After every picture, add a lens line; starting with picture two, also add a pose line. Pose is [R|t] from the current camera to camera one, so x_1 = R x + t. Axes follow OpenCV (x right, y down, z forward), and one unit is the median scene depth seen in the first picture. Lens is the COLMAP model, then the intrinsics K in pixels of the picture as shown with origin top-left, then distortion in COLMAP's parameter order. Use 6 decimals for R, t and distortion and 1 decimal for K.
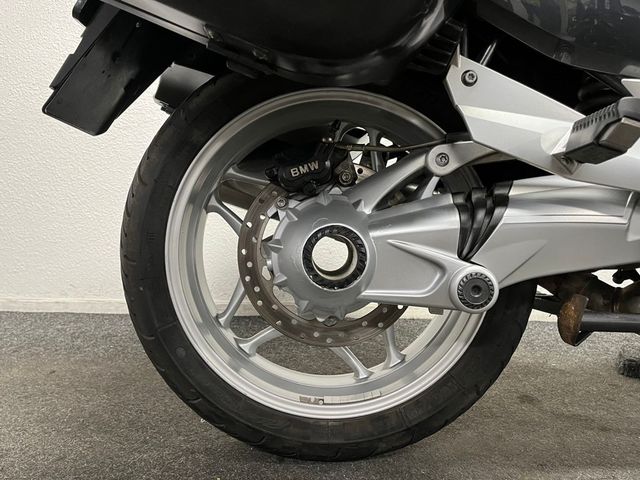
lens RADIAL K [[475.4, 0, 320.0], [0, 475.4, 240.0], [0, 0, 1]] dist [0.057217, -0.000282]
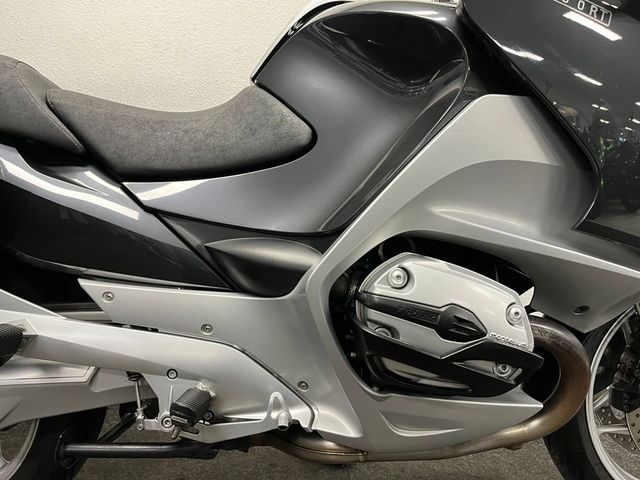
lens RADIAL K [[489.7, 0, 320.0], [0, 489.7, 240.0], [0, 0, 1]] dist [0.001558, -0.001396]
pose [[0.999751, -0.016360, 0.015155, 1.176134], [0.016916, 0.999161, -0.037310, -0.342751], [-0.014532, 0.037557, 0.999189, -0.378210]]
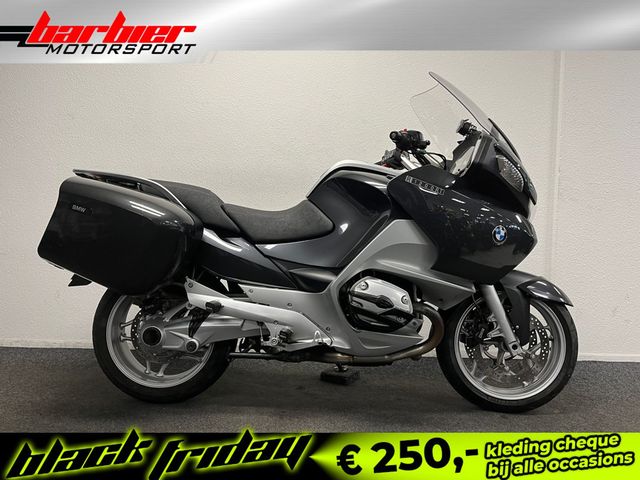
lens RADIAL K [[489.7, 0, 320.0], [0, 489.7, 240.0], [0, 0, 1]] dist [0.001558, -0.001396]
pose [[0.999932, 0.000731, -0.011615, 1.129996], [-0.001394, 0.998364, -0.057161, -0.403062], [0.011554, 0.057173, 0.998297, -2.246108]]
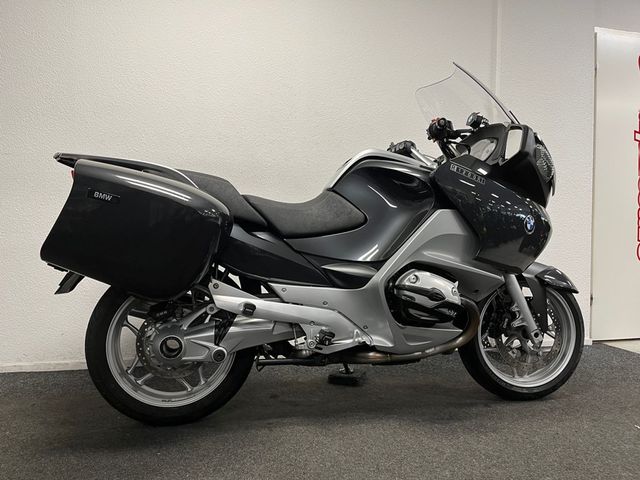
lens RADIAL K [[488.2, 0, 316.2], [0, 488.2, 238.4], [0, 0, 1]] dist [0.007597, -0.005675]
pose [[0.978873, -0.016864, 0.203771, 0.267872], [0.031468, 0.997145, -0.068642, -0.354194], [-0.202032, 0.073604, 0.976609, -1.932860]]
